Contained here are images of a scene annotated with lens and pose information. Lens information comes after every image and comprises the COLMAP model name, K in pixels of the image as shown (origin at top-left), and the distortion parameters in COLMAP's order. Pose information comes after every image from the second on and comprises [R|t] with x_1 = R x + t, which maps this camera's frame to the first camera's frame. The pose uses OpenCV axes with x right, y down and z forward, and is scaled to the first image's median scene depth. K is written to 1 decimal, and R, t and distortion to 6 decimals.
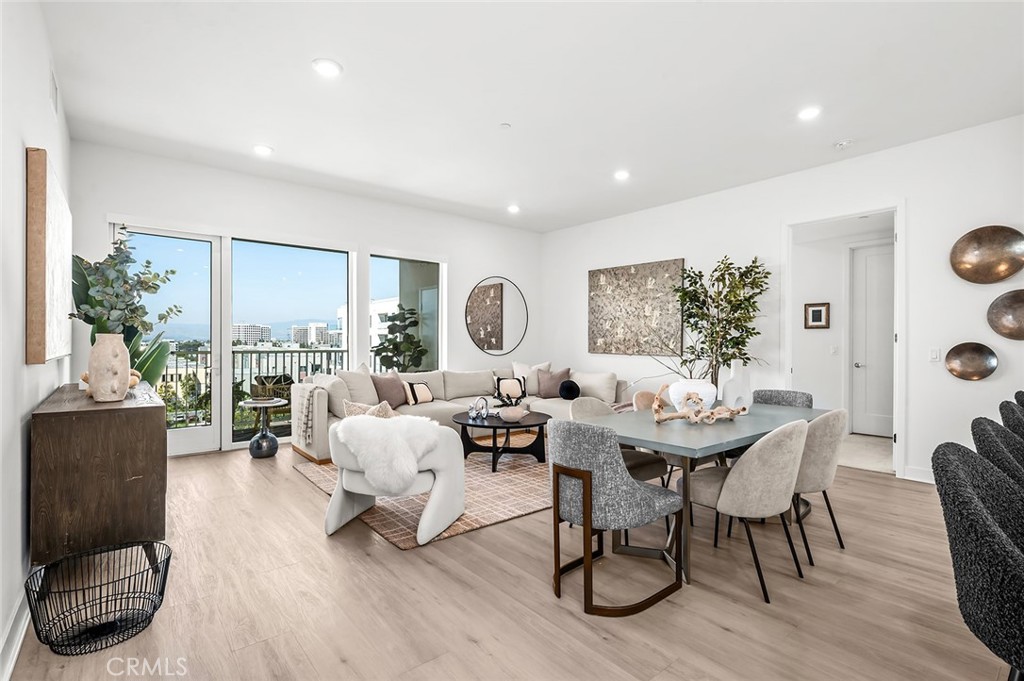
lens RADIAL K [[468.2, 0, 504.7], [0, 468.2, 343.3], [0, 0, 1]] dist [-0.000638, -0.000154]
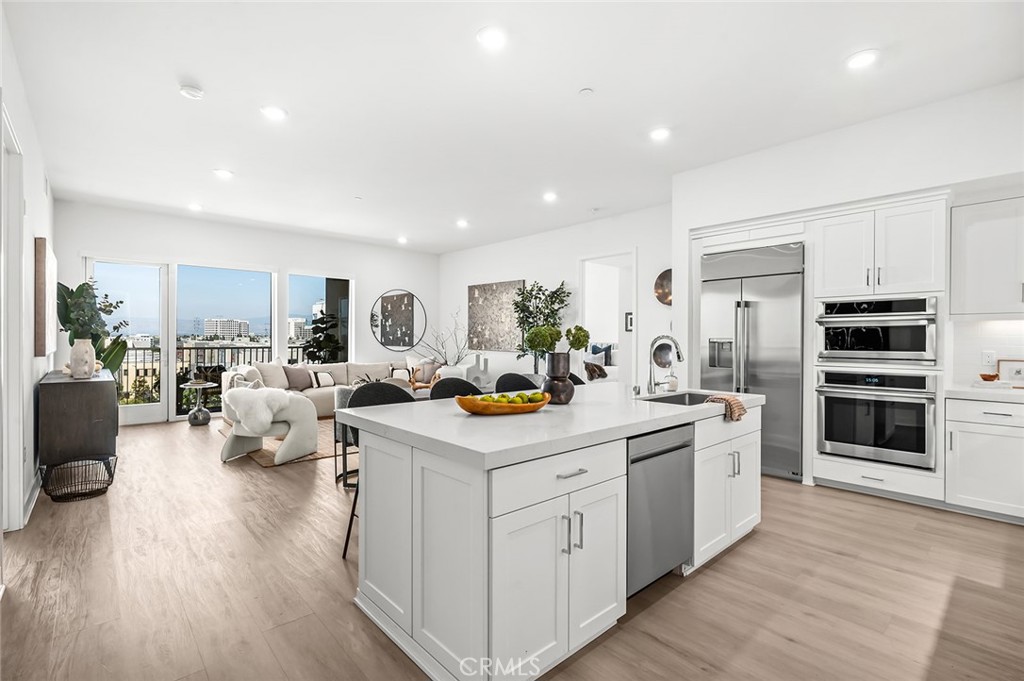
lens RADIAL K [[468.2, 0, 514.5], [0, 468.2, 340.5], [0, 0, 1]] dist [-0.000638, -0.000154]
pose [[0.998886, 0.002377, 0.047138, 0.315276], [-0.002564, 0.999989, 0.003904, -0.012228], [-0.047128, -0.004021, 0.998881, -0.378898]]
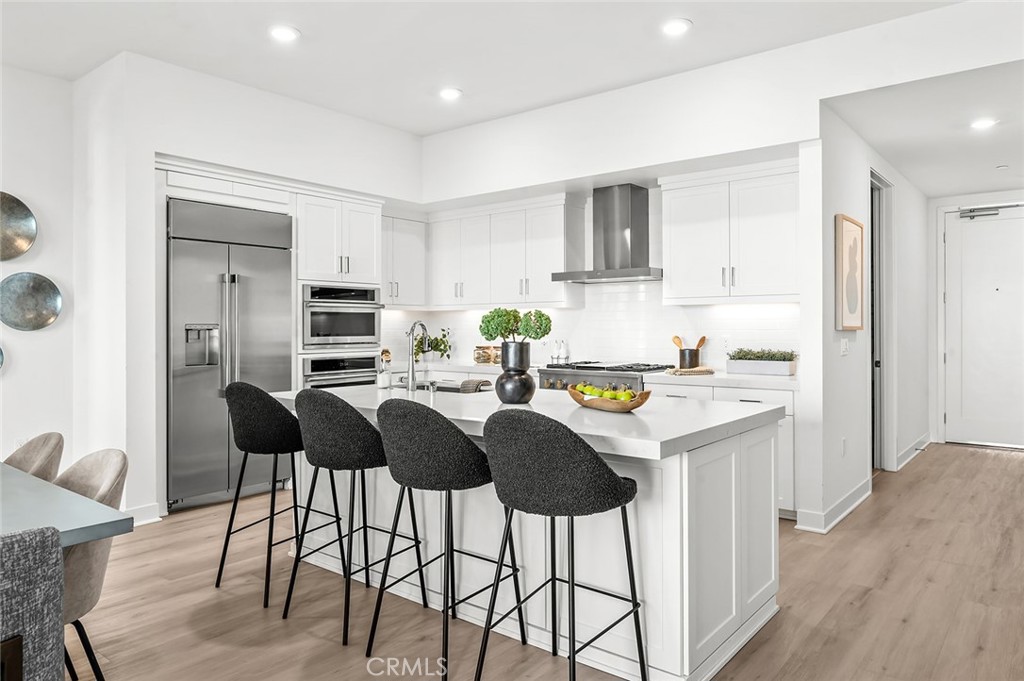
lens RADIAL K [[672.8, 0, 534.9], [0, 672.8, 324.2], [0, 0, 1]] dist [-0.004200, -0.000350]
pose [[-0.206293, 0.000885, 0.978490, -0.202124], [0.000366, 1.000000, -0.000827, -0.012582], [-0.978490, 0.000187, -0.206293, 0.220647]]
